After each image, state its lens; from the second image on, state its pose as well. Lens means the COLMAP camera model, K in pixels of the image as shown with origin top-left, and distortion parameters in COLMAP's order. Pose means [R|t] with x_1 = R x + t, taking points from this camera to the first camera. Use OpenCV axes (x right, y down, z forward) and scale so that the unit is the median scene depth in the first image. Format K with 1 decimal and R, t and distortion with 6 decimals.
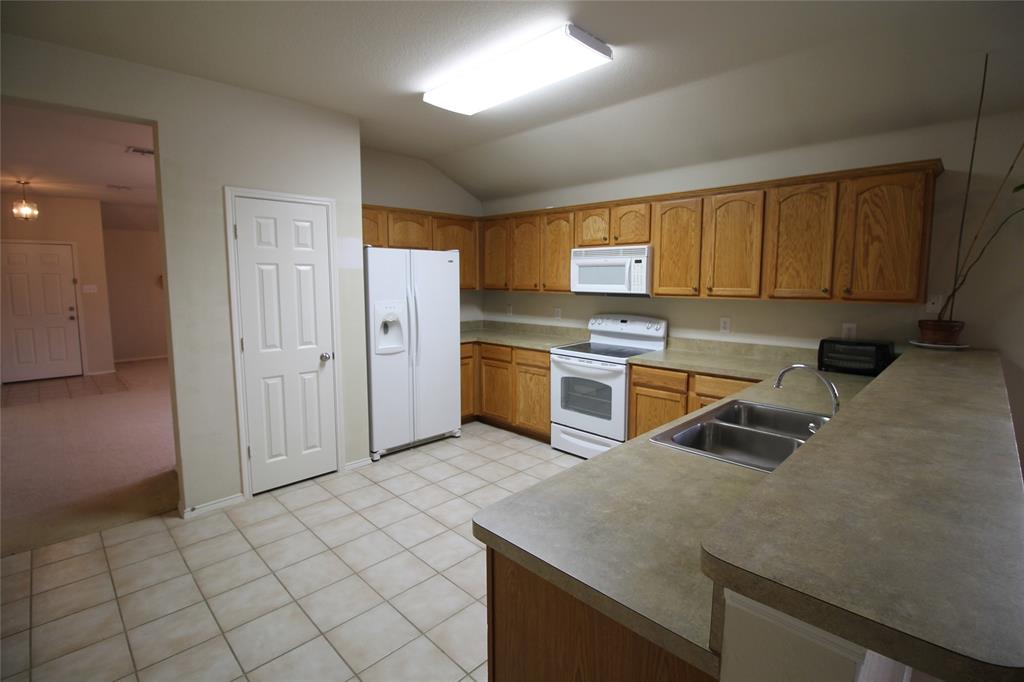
lens RADIAL K [[477.3, 0, 519.1], [0, 477.3, 328.0], [0, 0, 1]] dist [-0.008895, -0.008525]
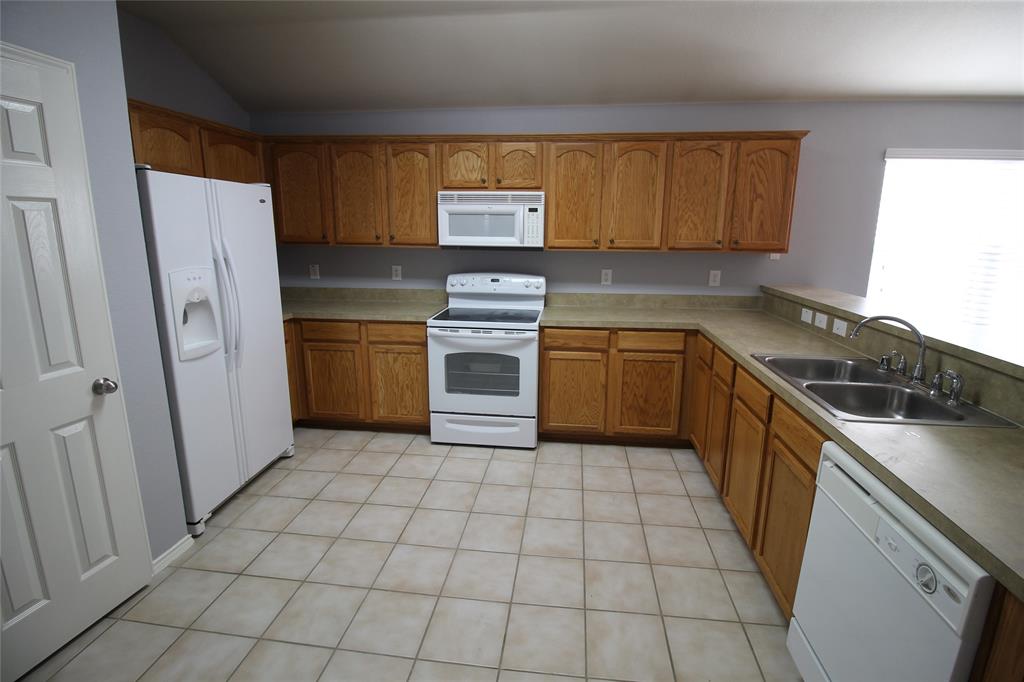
lens RADIAL K [[477.3, 0, 517.1], [0, 477.3, 327.0], [0, 0, 1]] dist [-0.008895, -0.008525]
pose [[0.789027, -0.118581, 0.602805, -0.322698], [0.055464, 0.990938, 0.122334, -0.034642], [-0.611849, -0.063091, 0.788454, 0.308436]]
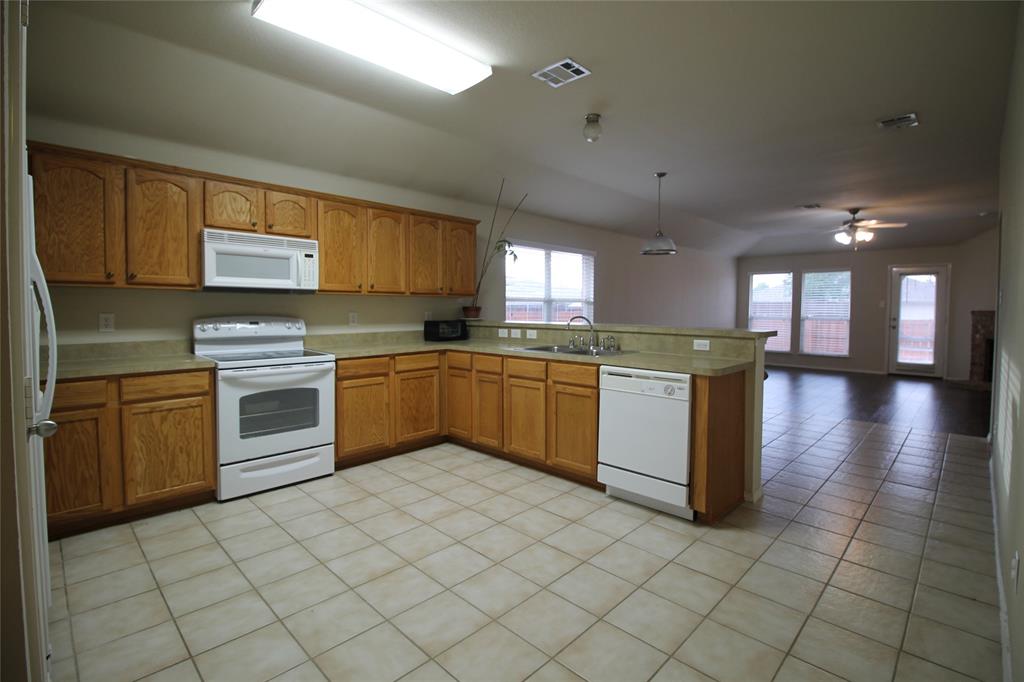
lens RADIAL K [[477.3, 0, 527.3], [0, 477.3, 326.2], [0, 0, 1]] dist [-0.008895, -0.008525]
pose [[-0.023648, -0.038329, 0.998985, -0.711458], [0.100151, 0.994147, 0.040514, 0.006324], [-0.994691, 0.101007, -0.019671, 0.587645]]
